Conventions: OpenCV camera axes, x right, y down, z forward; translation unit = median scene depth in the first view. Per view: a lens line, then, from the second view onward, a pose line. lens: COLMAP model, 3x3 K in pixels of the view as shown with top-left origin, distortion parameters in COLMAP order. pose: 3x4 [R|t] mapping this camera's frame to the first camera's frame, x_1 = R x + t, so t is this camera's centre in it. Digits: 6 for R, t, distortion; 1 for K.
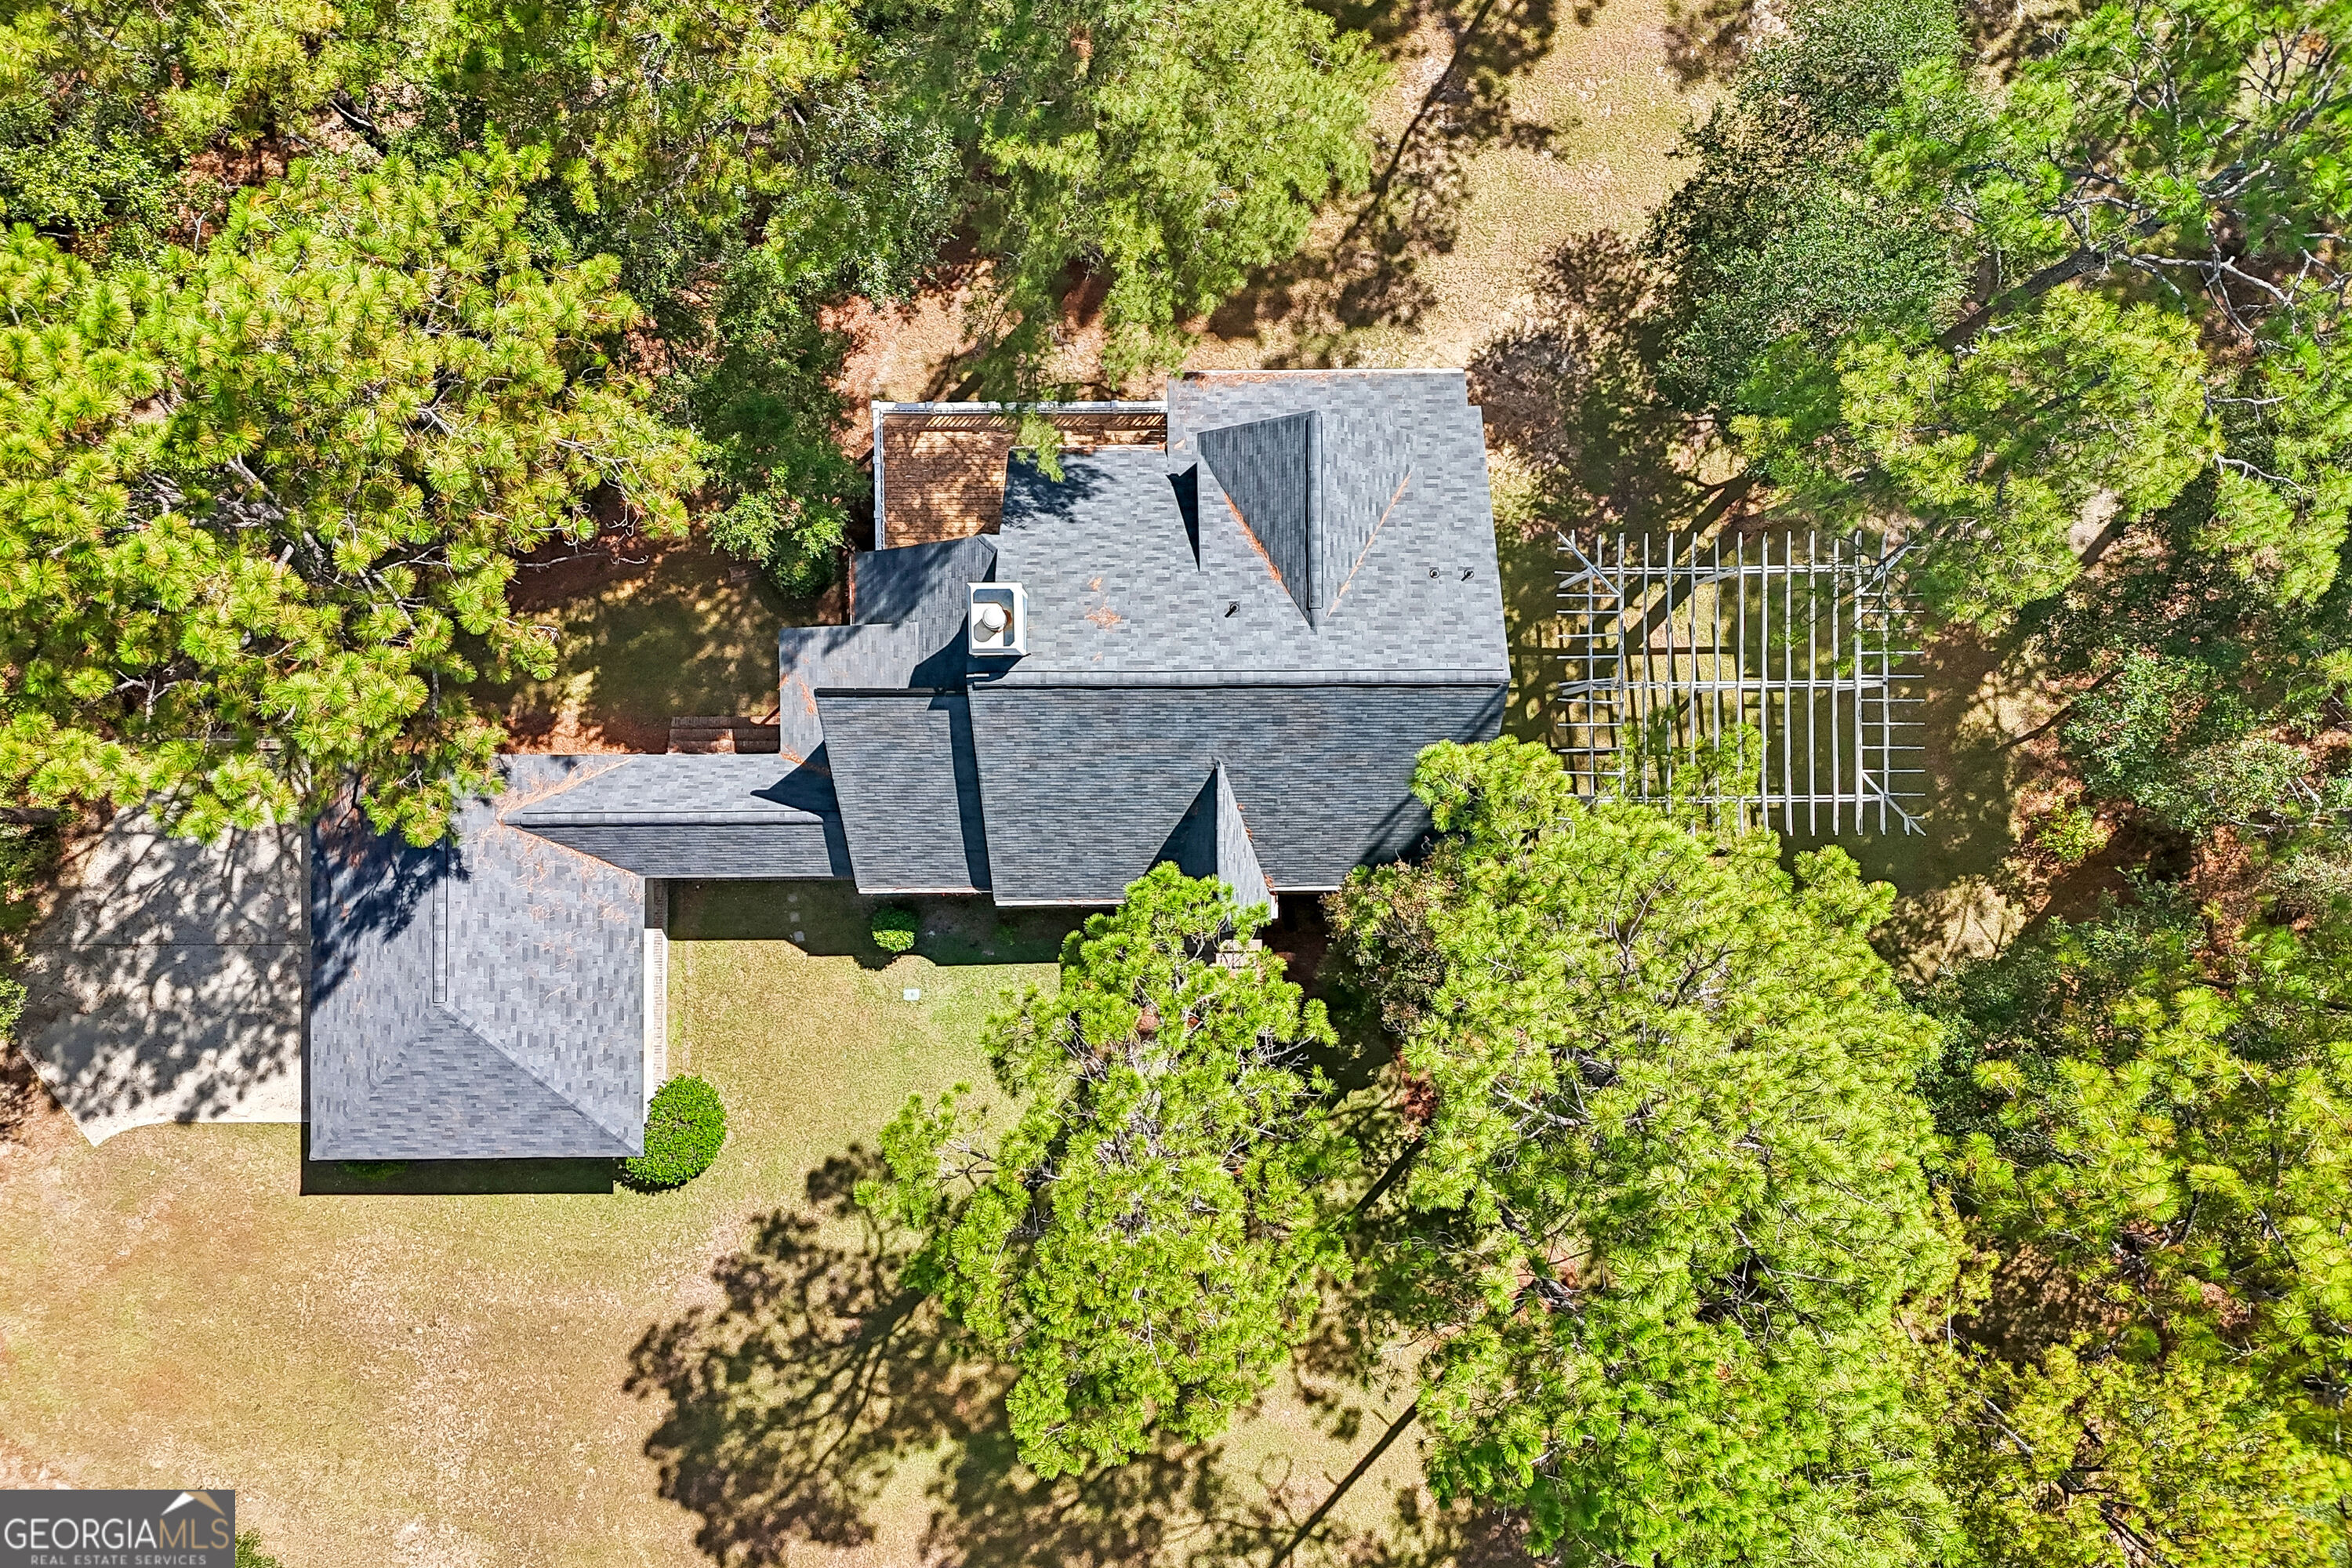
lens RADIAL K [[1767.7, 0, 1176.0], [0, 1767.7, 784.0], [0, 0, 1]] dist [0.023088, -0.004877]
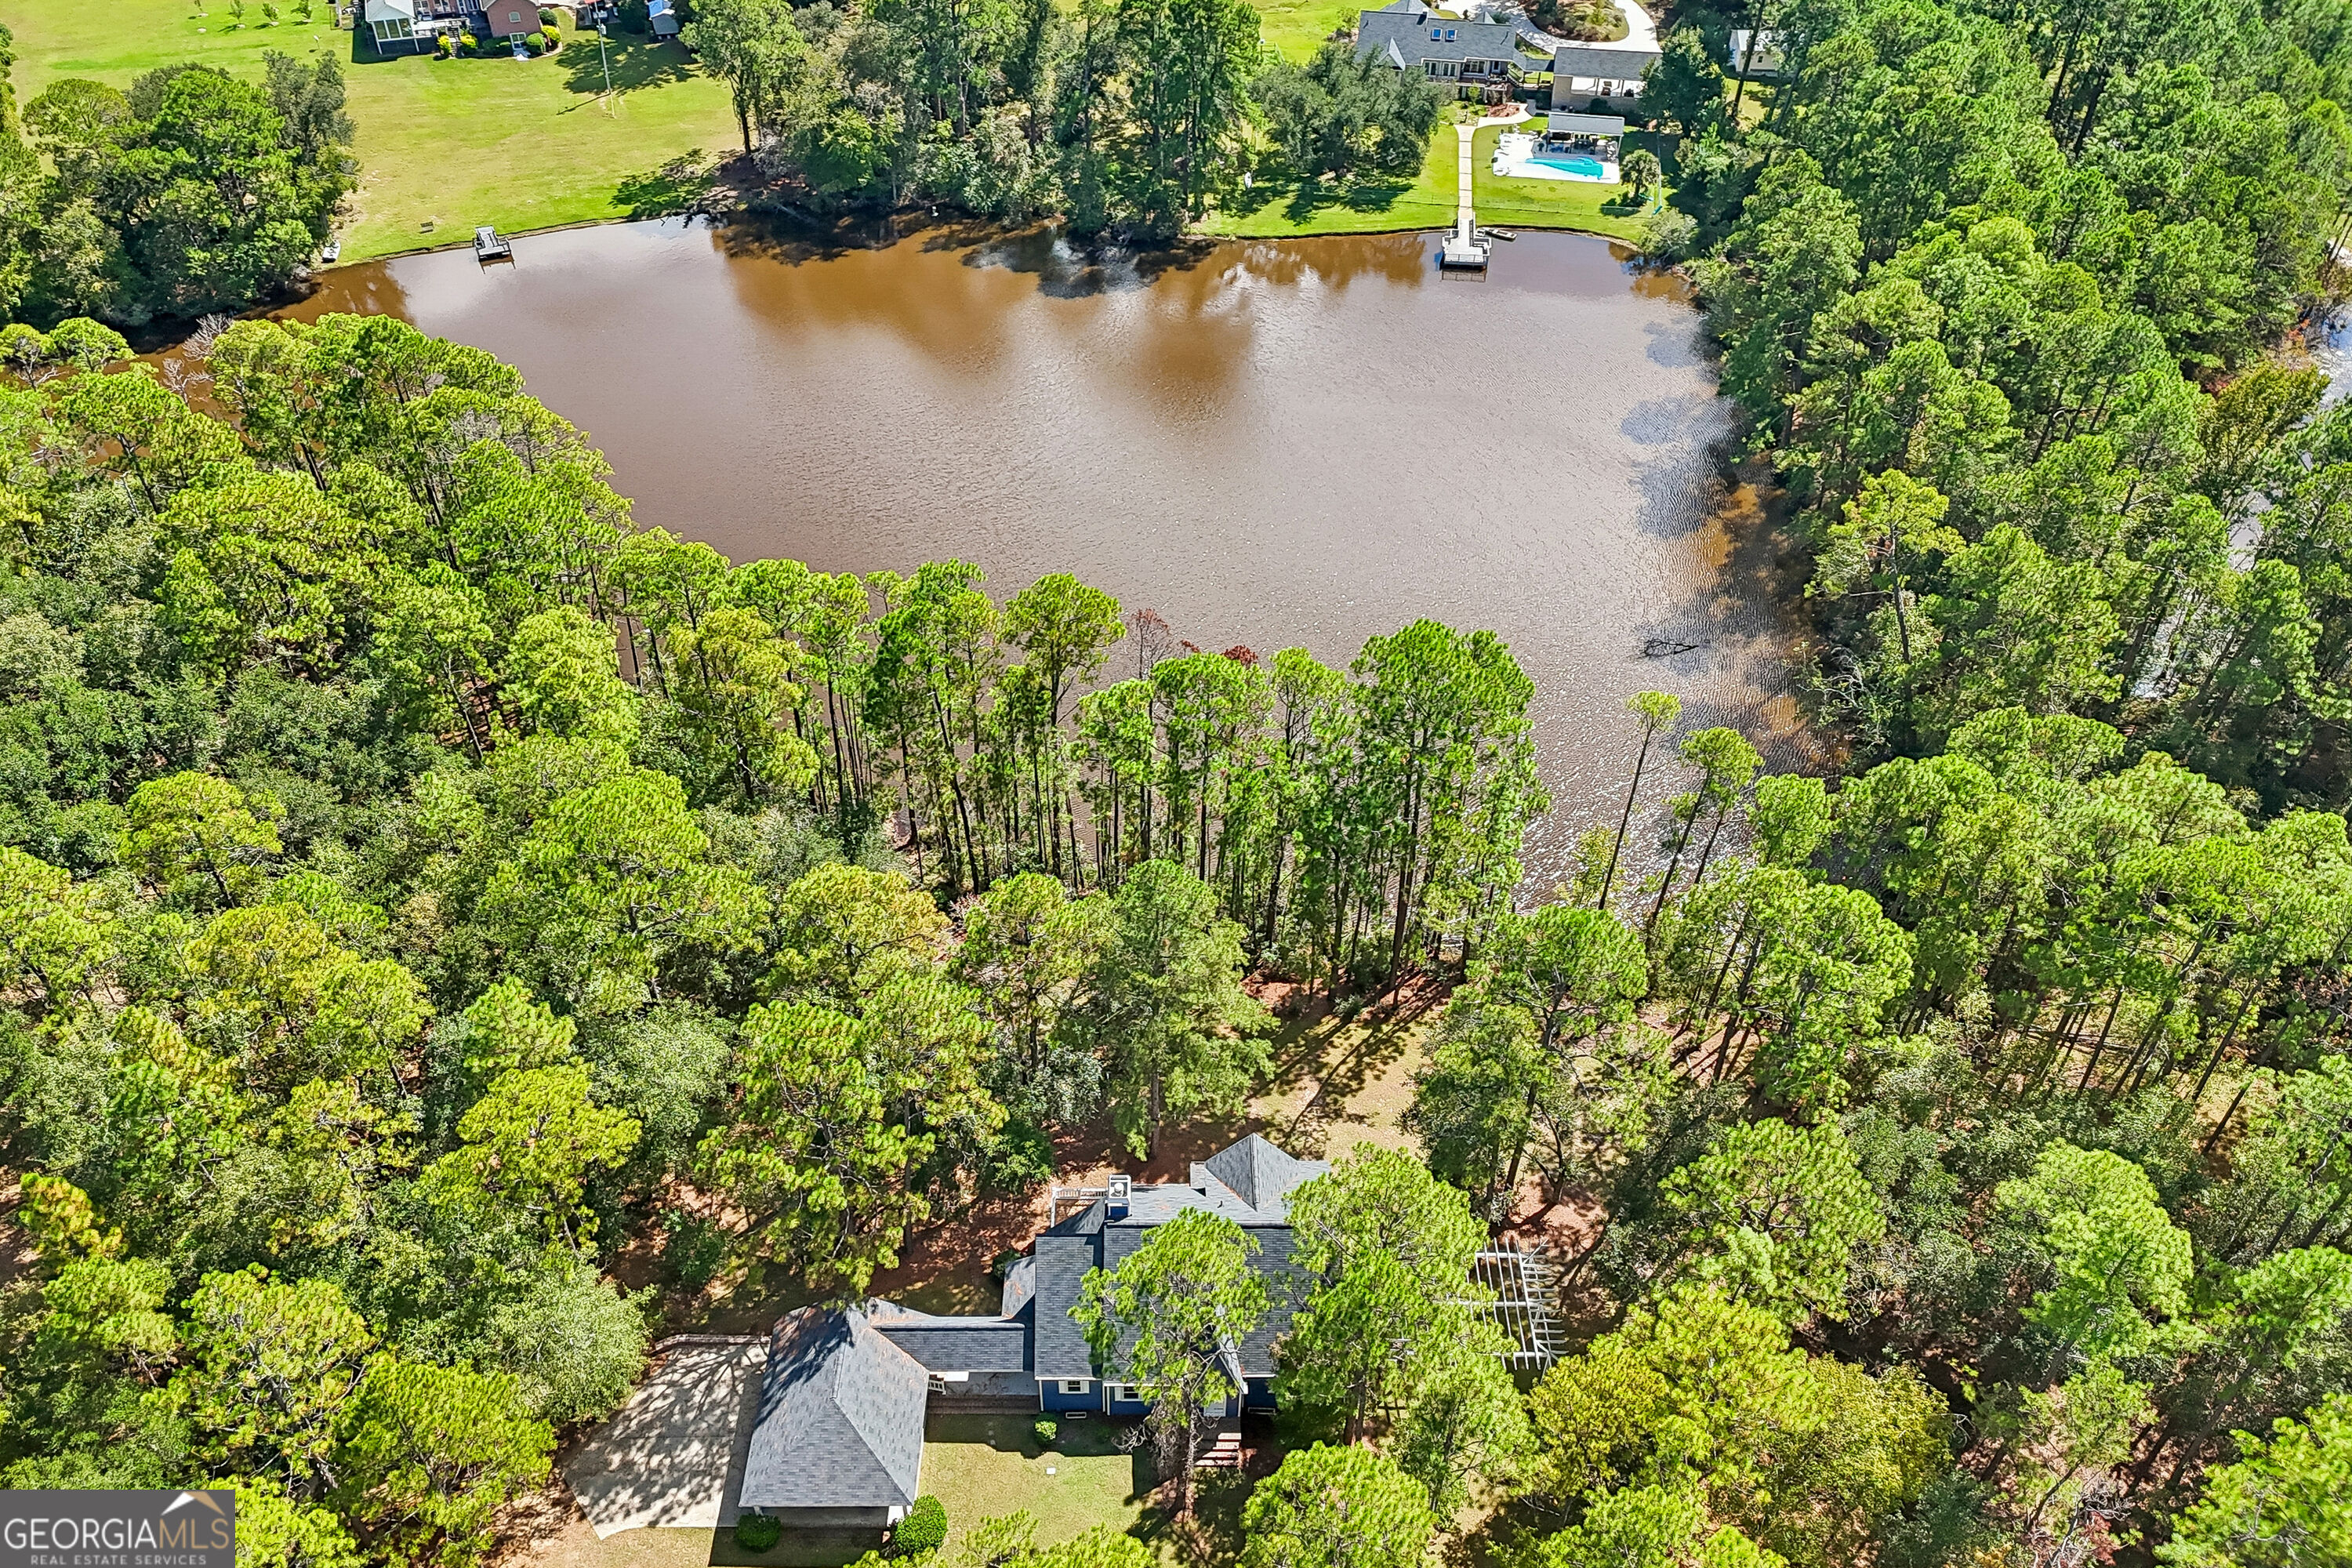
lens RADIAL K [[1767.7, 0, 1176.0], [0, 1767.7, 784.0], [0, 0, 1]] dist [0.023088, -0.004877]
pose [[0.999991, 0.004318, 0.000056, -0.022532], [-0.002824, 0.663607, -0.748076, 1.045584], [-0.003267, 0.748069, 0.663613, -0.779132]]
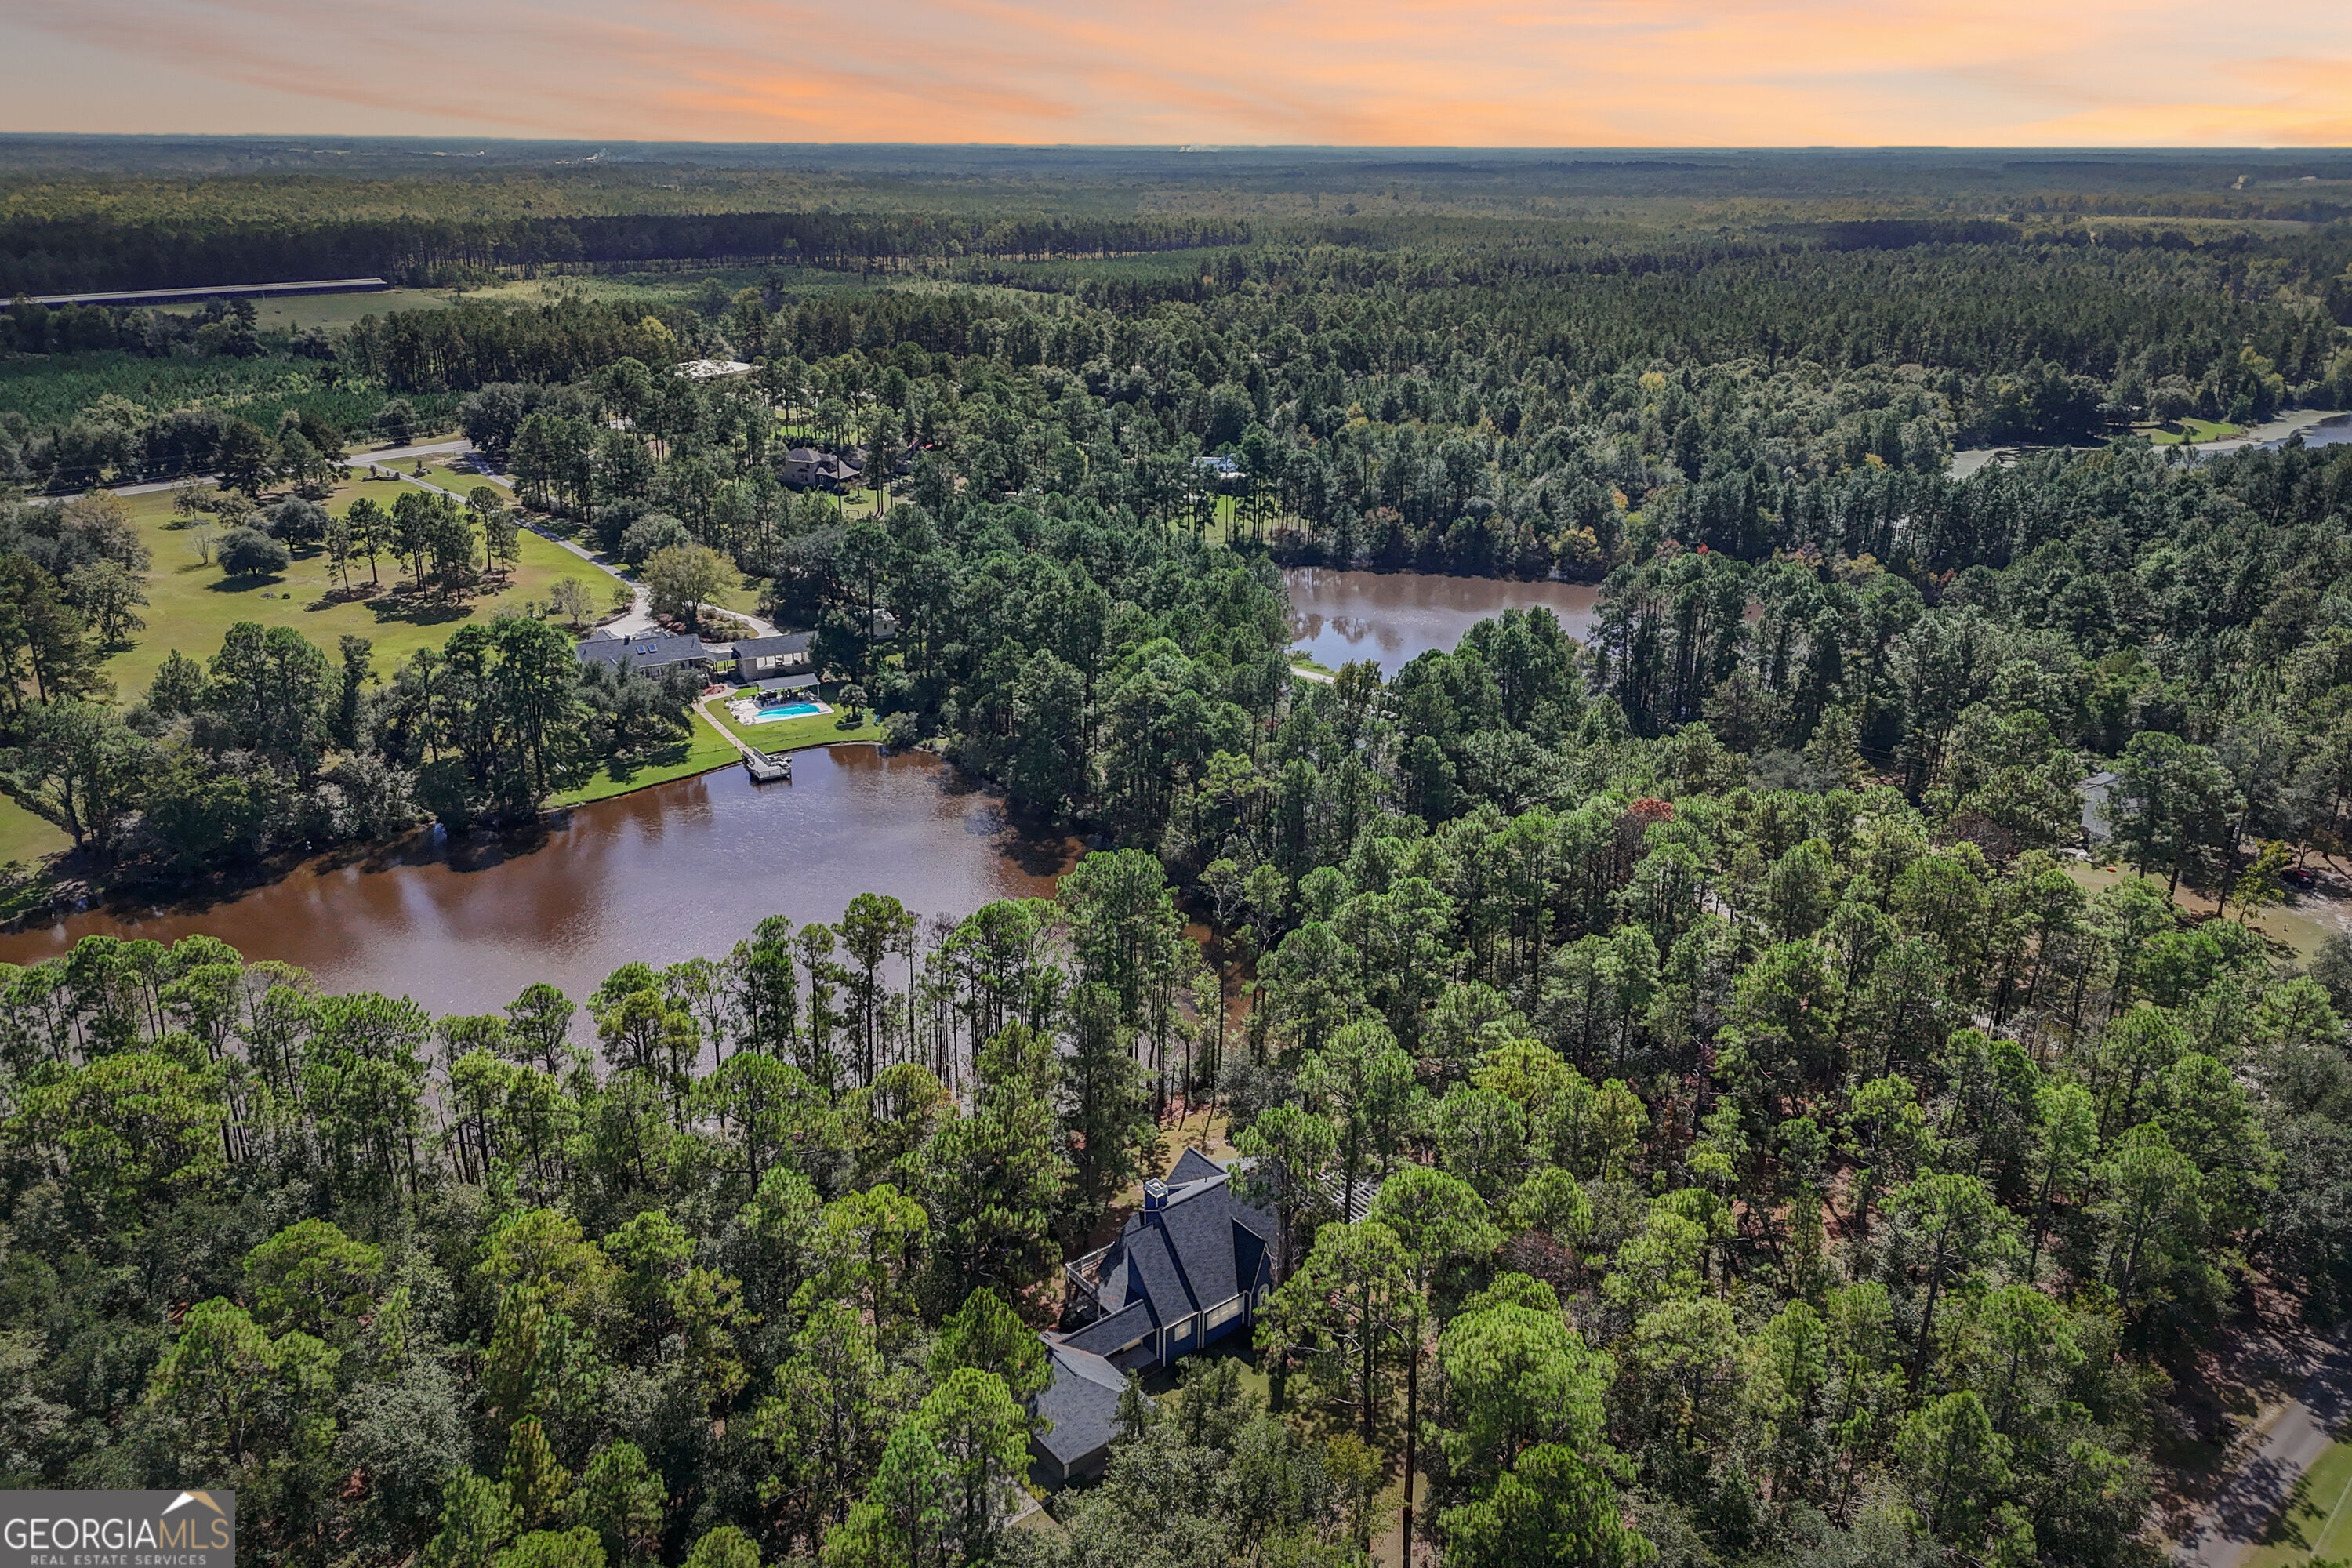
lens RADIAL K [[1617.5, 0, 1176.0], [0, 1617.5, 784.0], [0, 0, 1]] dist [0.006921, 0.001164]
pose [[0.796880, -0.218112, 0.563392, -1.391197], [0.604116, 0.295694, -0.740006, 1.694839], [-0.005188, 0.930049, 0.367398, -0.762962]]
